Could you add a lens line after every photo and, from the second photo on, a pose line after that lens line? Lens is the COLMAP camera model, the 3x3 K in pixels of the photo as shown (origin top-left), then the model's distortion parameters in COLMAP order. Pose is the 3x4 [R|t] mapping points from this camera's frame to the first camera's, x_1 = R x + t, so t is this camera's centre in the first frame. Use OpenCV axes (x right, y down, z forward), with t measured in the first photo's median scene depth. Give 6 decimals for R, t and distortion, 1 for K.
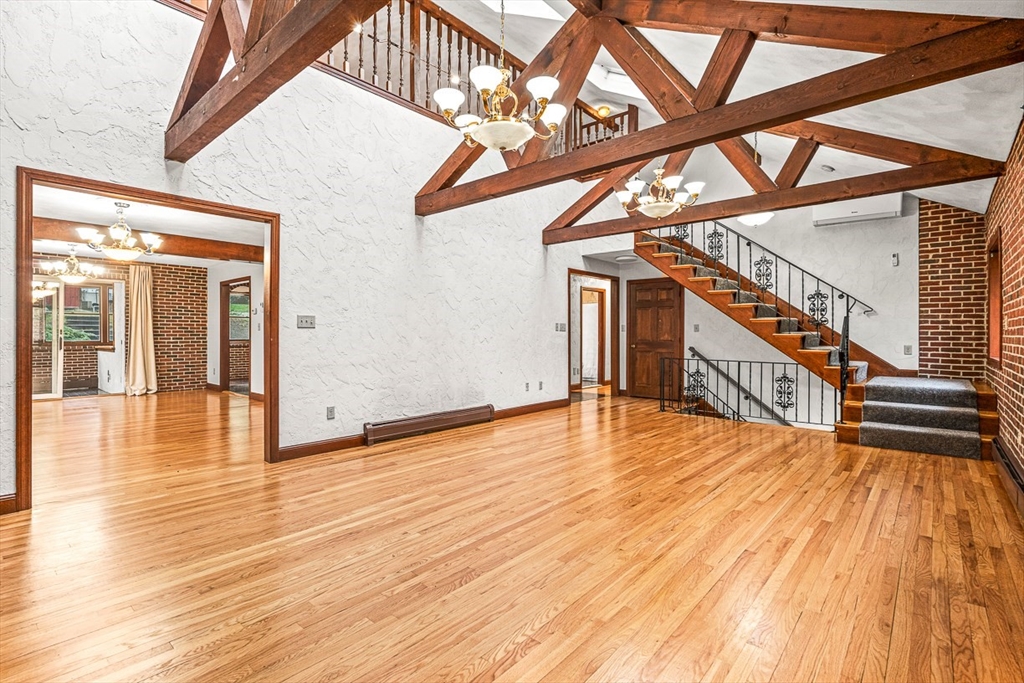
lens RADIAL K [[482.7, 0, 513.1], [0, 482.7, 336.7], [0, 0, 1]] dist [-0.003072, -0.000122]
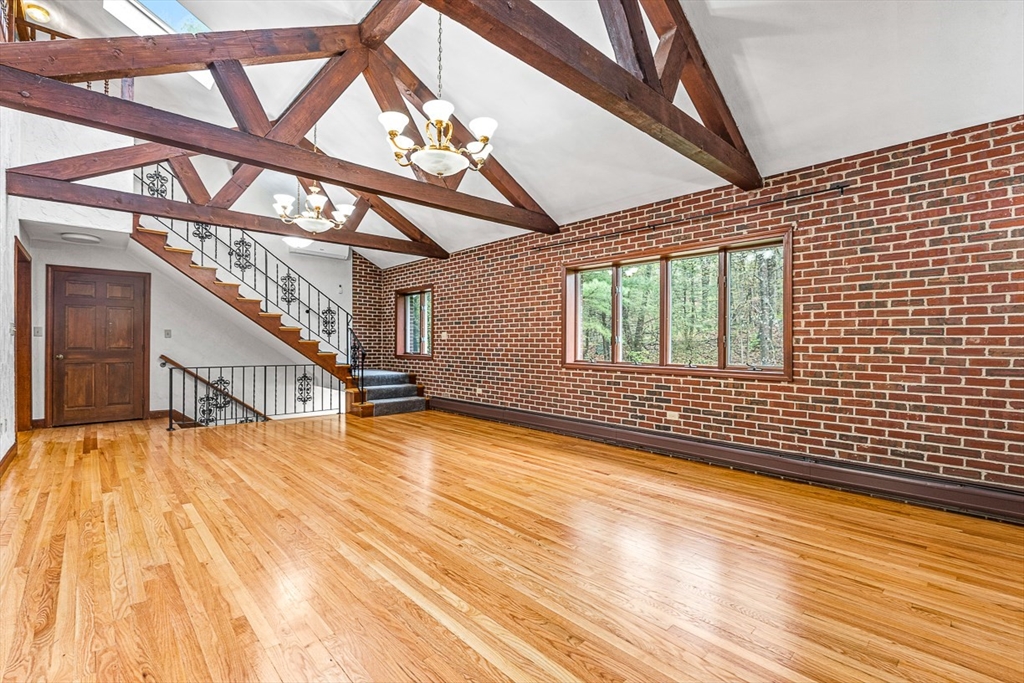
lens RADIAL K [[485.8, 0, 482.8], [0, 485.8, 338.3], [0, 0, 1]] dist [-0.000677, 0.000015]
pose [[0.108639, 0.003735, 0.994074, -1.092977], [0.000744, 0.999992, -0.003838, -0.012303], [-0.994081, 0.001157, 0.108635, 0.763523]]
